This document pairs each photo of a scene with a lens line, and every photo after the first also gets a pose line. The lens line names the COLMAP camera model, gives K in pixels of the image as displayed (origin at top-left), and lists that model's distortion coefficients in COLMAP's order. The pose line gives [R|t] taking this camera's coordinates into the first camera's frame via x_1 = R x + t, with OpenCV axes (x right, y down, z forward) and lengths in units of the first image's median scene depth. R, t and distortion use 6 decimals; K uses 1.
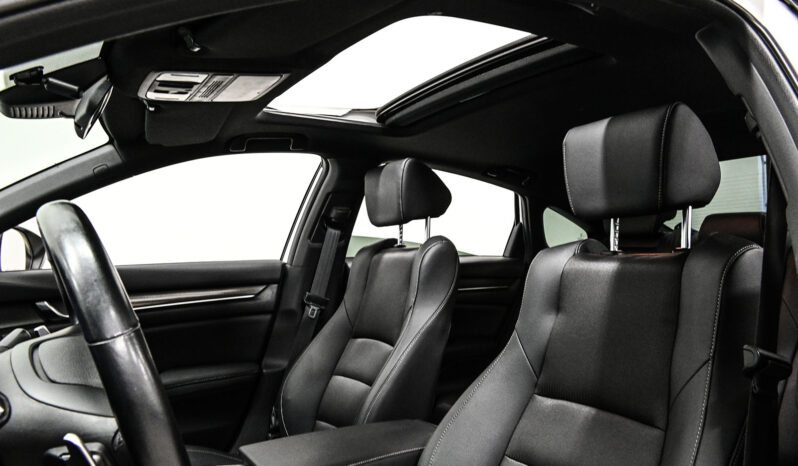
lens RADIAL K [[606.7, 0, 399.0], [0, 606.7, 233.0], [0, 0, 1]] dist [0.006298, -0.002452]
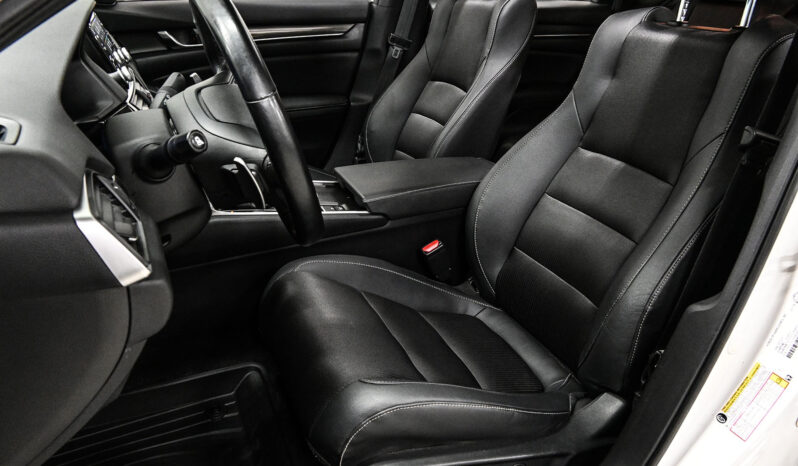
lens RADIAL K [[606.7, 0, 399.0], [0, 606.7, 233.0], [0, 0, 1]] dist [0.006298, -0.002452]
pose [[0.989146, 0.094862, -0.112209, 0.018201], [-0.037863, 0.902440, 0.429149, -0.053992], [0.141972, -0.420243, 0.896237, -0.126301]]
